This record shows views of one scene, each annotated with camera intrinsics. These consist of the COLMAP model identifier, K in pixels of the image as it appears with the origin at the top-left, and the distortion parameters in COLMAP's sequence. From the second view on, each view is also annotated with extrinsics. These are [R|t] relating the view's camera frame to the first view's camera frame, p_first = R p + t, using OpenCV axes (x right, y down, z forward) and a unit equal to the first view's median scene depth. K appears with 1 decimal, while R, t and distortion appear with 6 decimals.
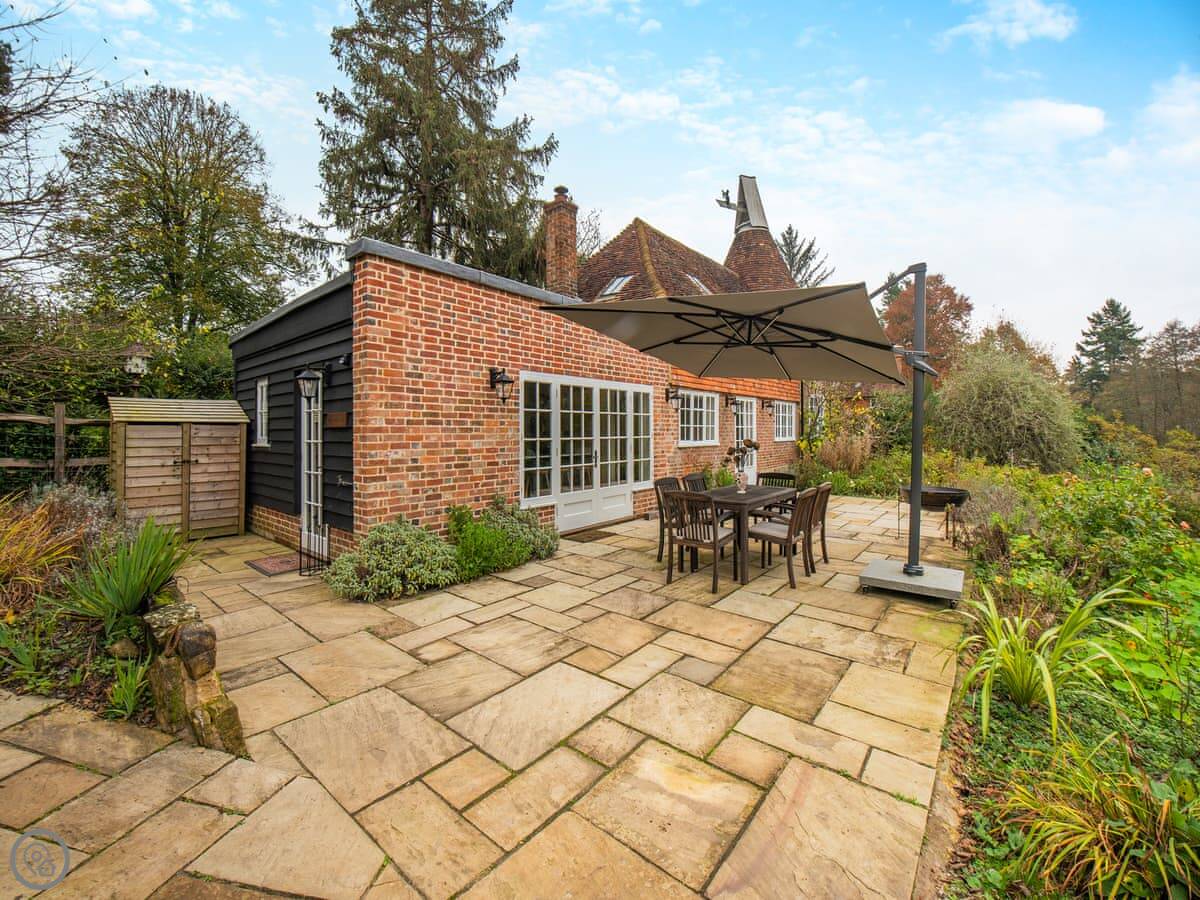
lens RADIAL K [[487.2, 0, 611.0], [0, 487.2, 414.7], [0, 0, 1]] dist [-0.012350, -0.000076]
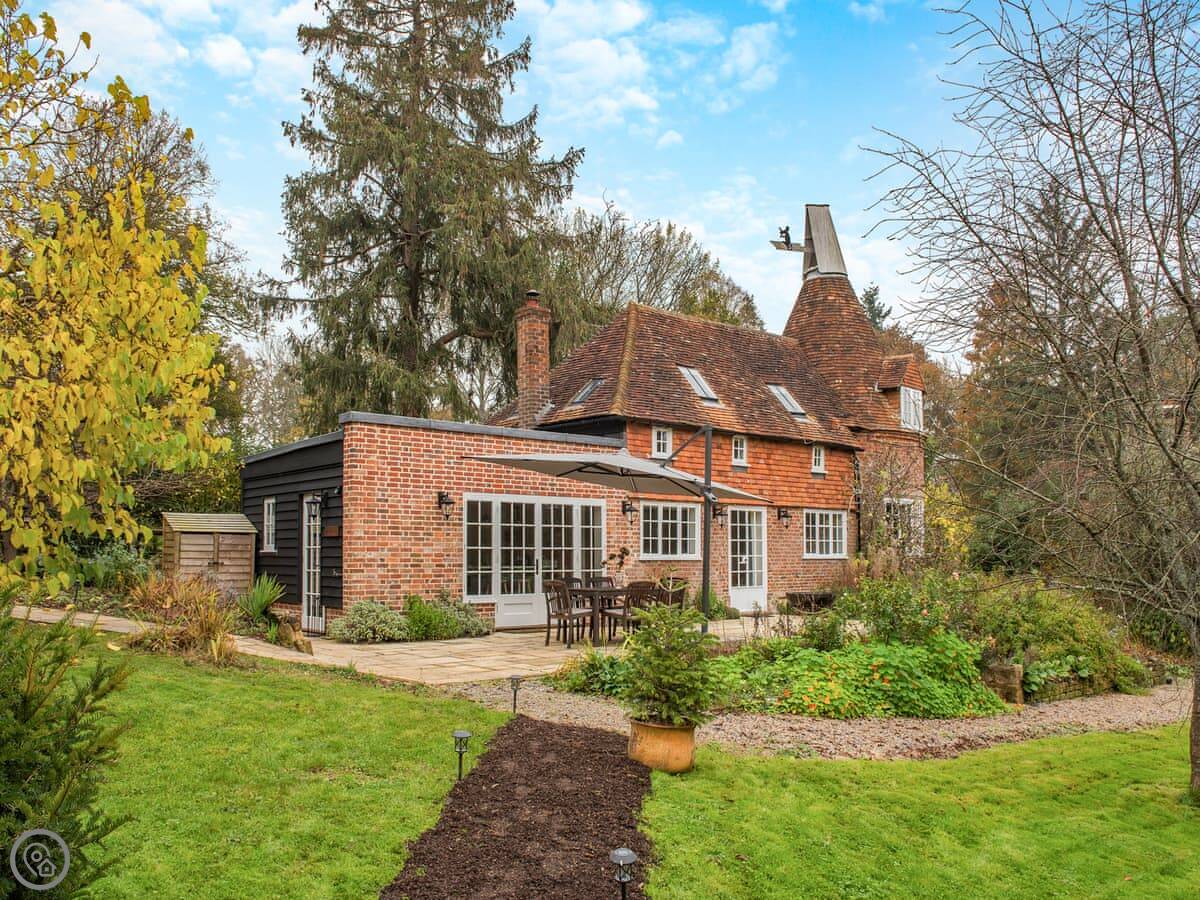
lens RADIAL K [[980.7, 0, 591.3], [0, 980.7, 497.4], [0, 0, 1]] dist [-0.037366, -0.003078]
pose [[0.980423, -0.002824, -0.196884, 0.576087], [-0.001840, 0.999722, -0.023505, -0.017586], [0.196896, 0.023407, 0.980145, -1.282104]]
